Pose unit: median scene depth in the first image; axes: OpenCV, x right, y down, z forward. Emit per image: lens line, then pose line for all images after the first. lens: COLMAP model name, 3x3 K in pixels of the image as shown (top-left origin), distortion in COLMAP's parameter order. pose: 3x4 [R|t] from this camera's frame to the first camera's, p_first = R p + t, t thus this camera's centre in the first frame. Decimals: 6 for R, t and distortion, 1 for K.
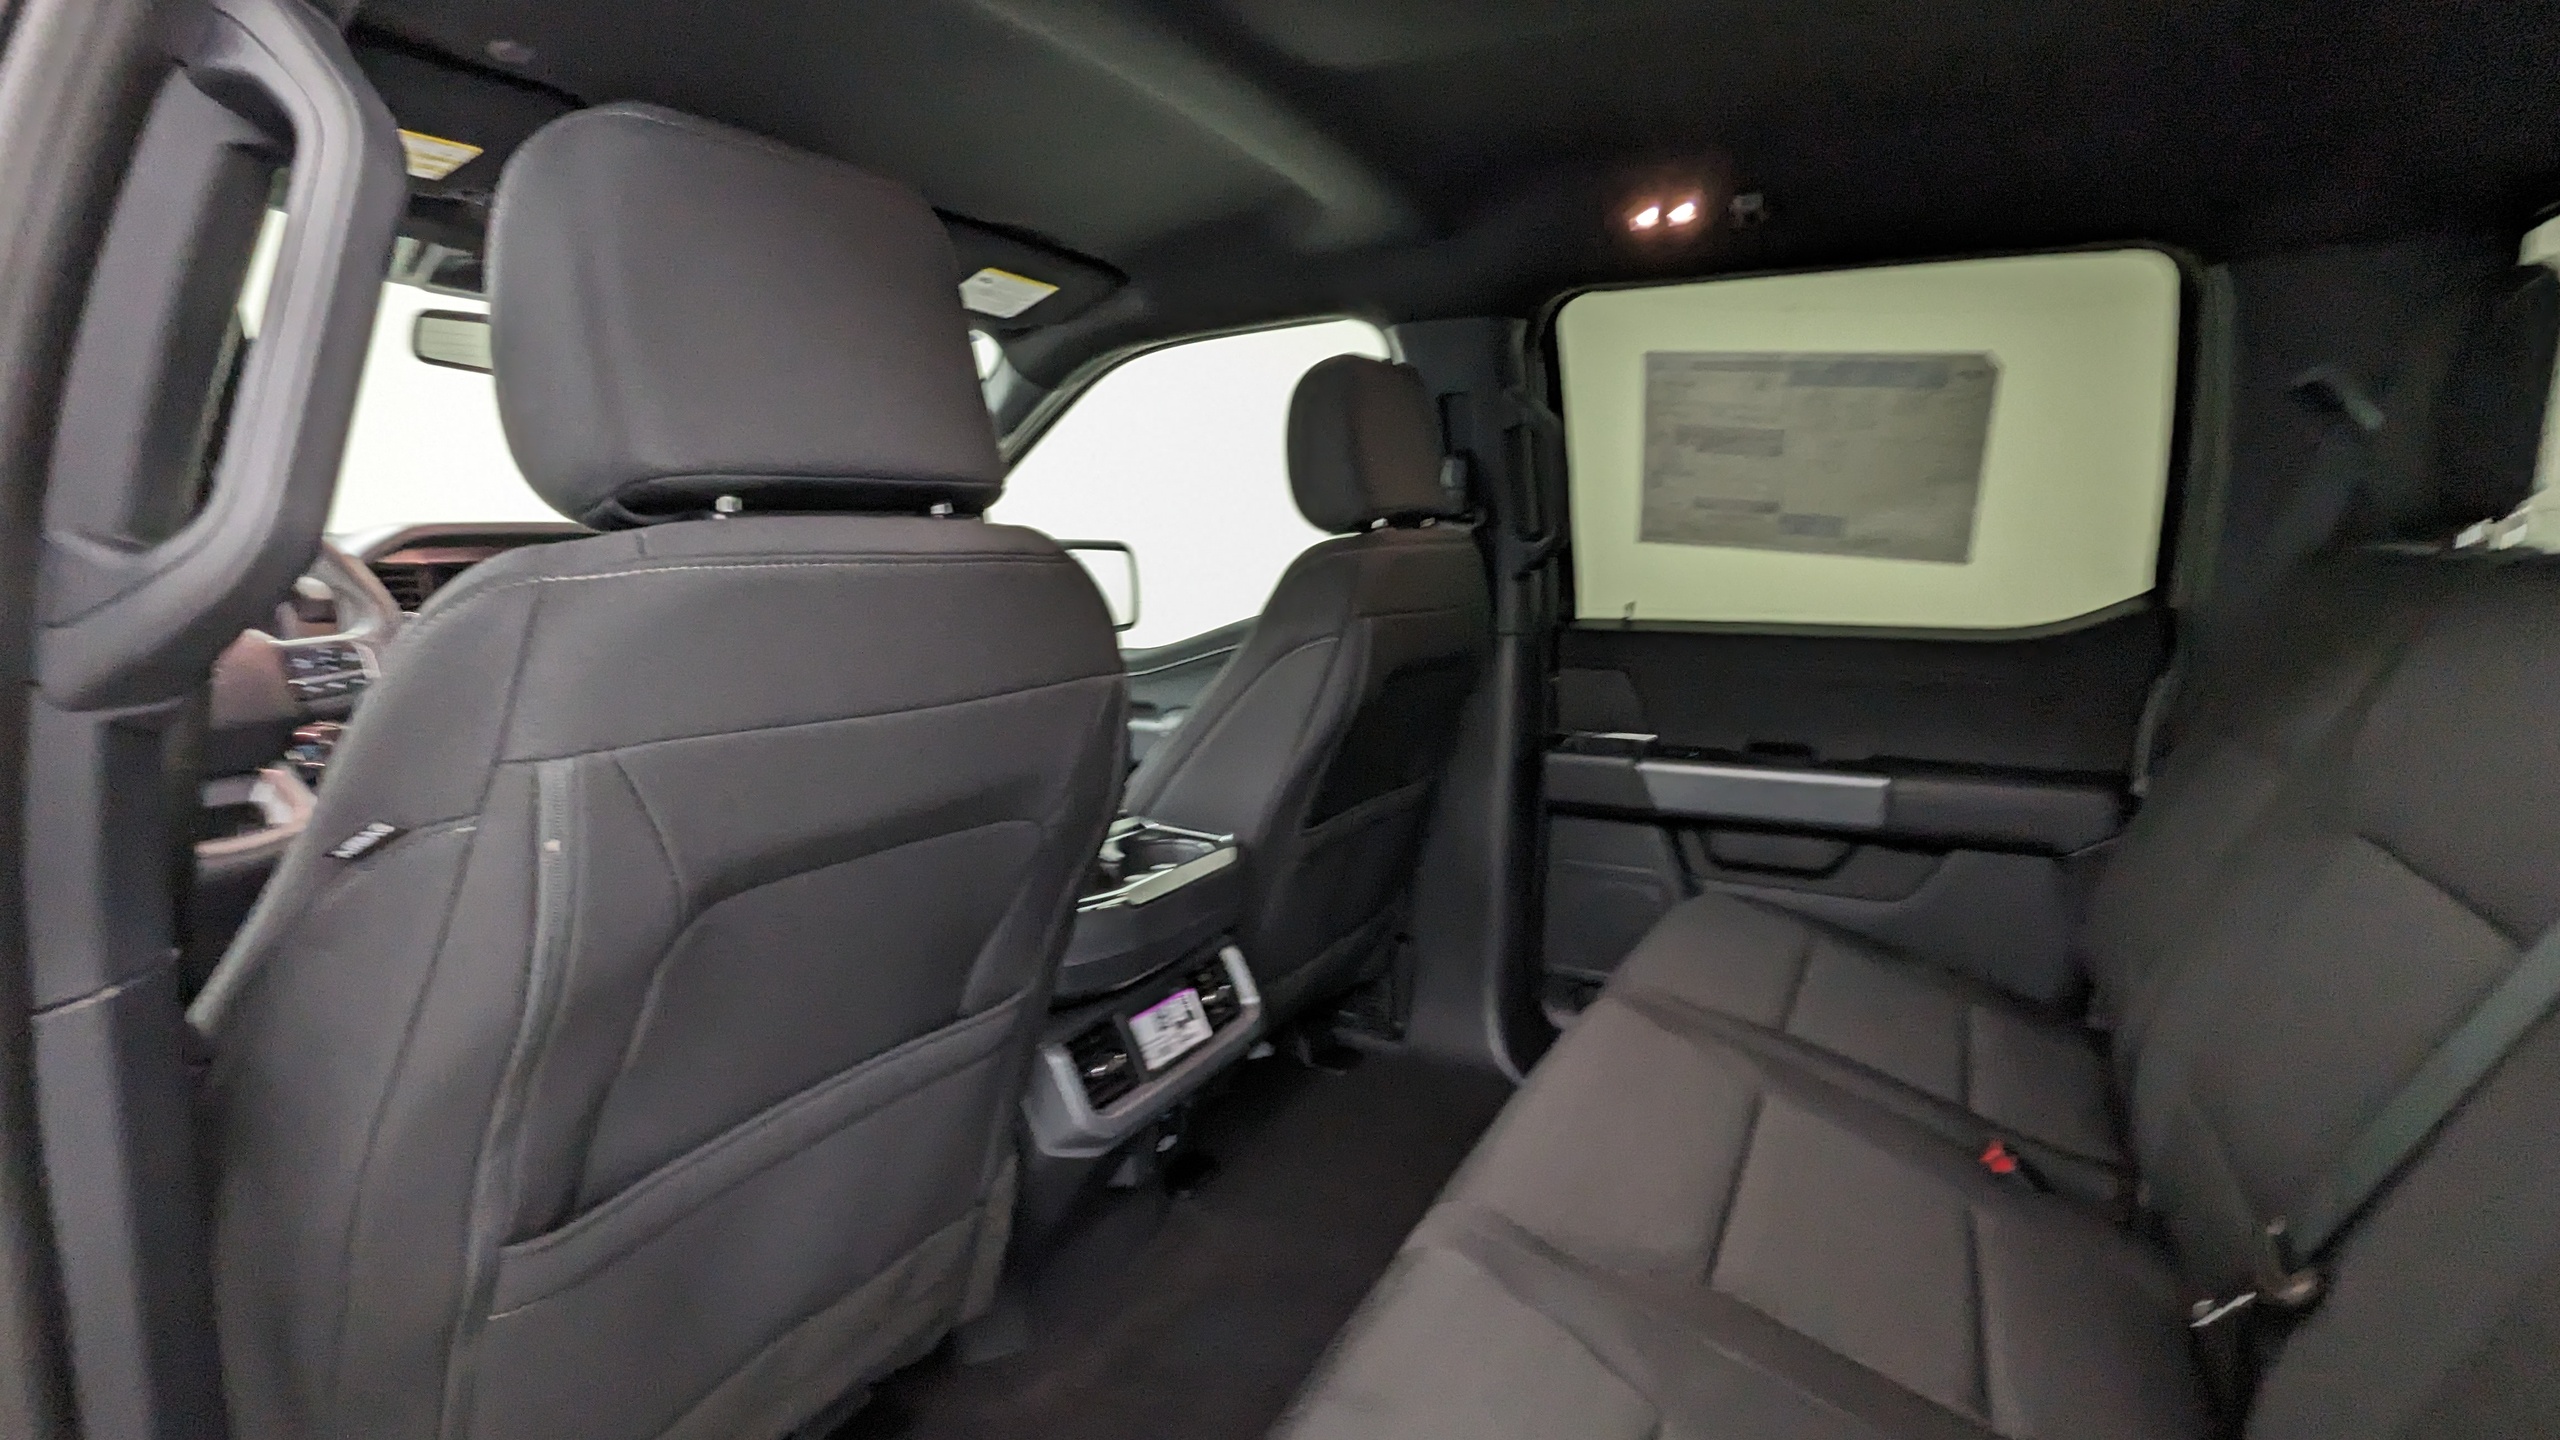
lens RADIAL K [[1253.4, 0, 1284.1], [0, 1253.4, 721.2], [0, 0, 1]] dist [0.006419, -0.006300]
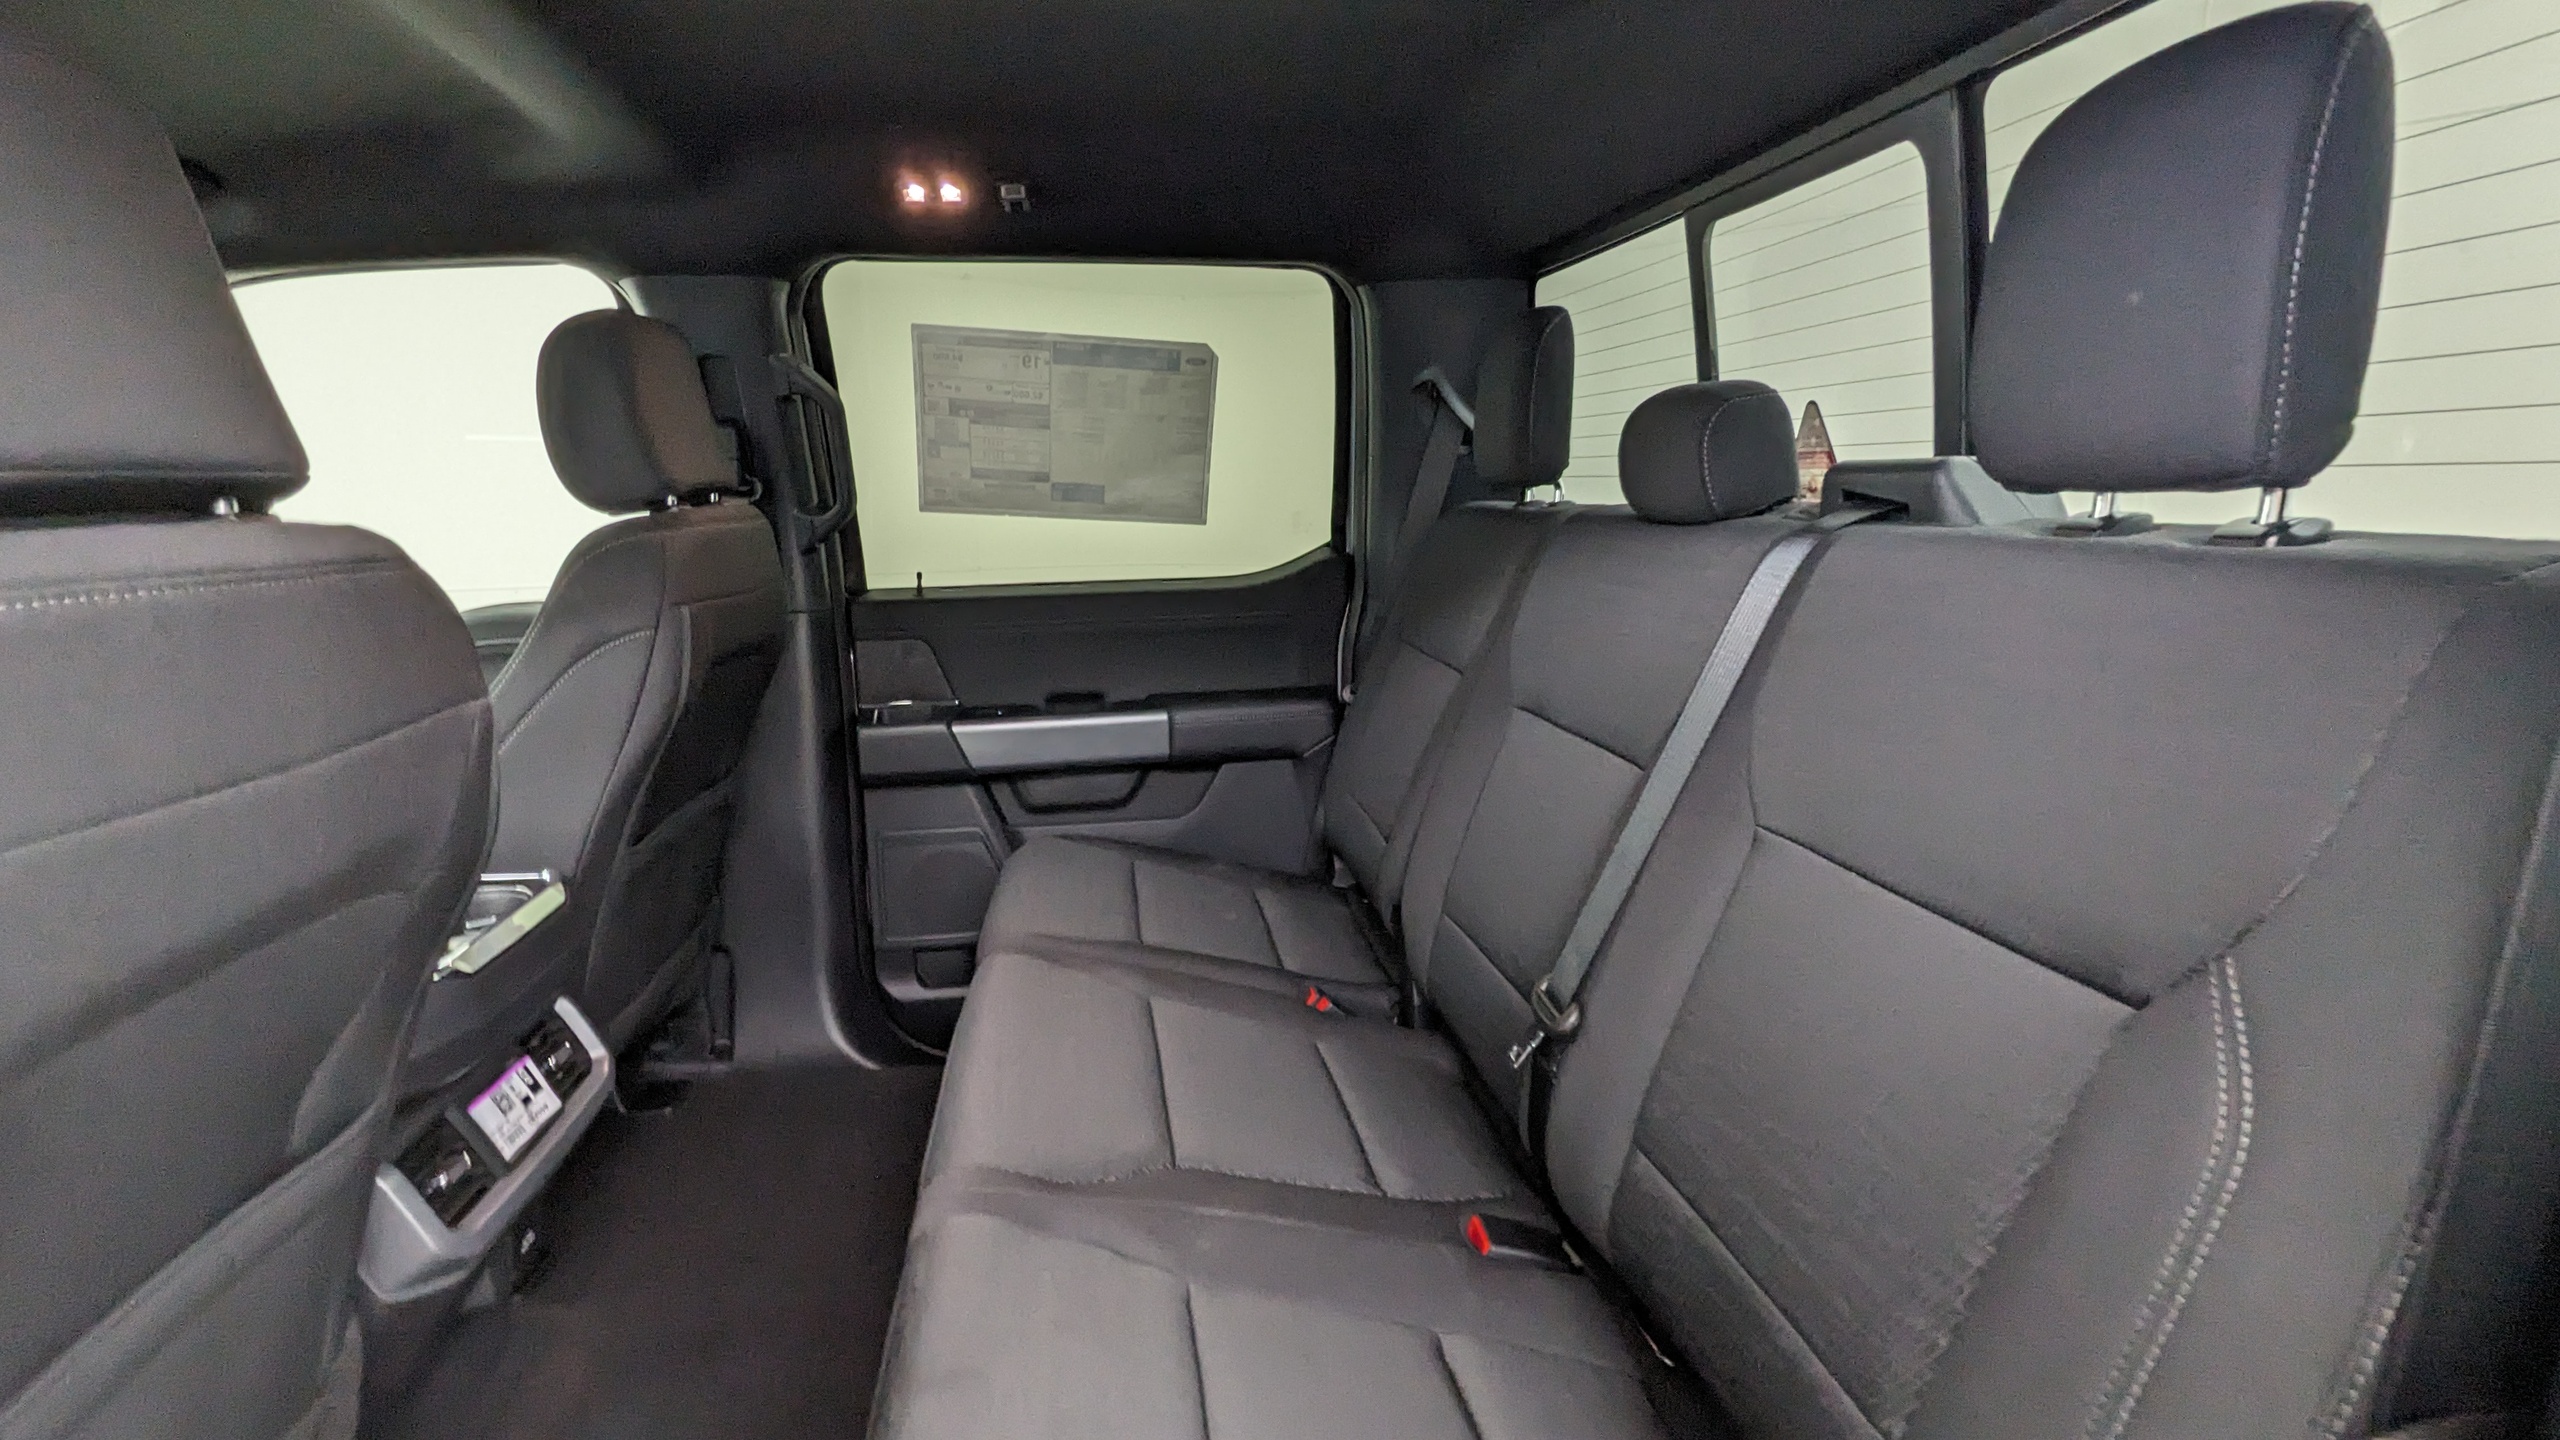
lens RADIAL K [[1253.4, 0, 1286.8], [0, 1253.4, 727.3], [0, 0, 1]] dist [0.006419, -0.006300]
pose [[0.797532, -0.130005, 0.589102, -0.130913], [0.108605, 0.991490, 0.071775, -0.013047], [-0.593420, 0.006737, 0.804865, 0.007929]]
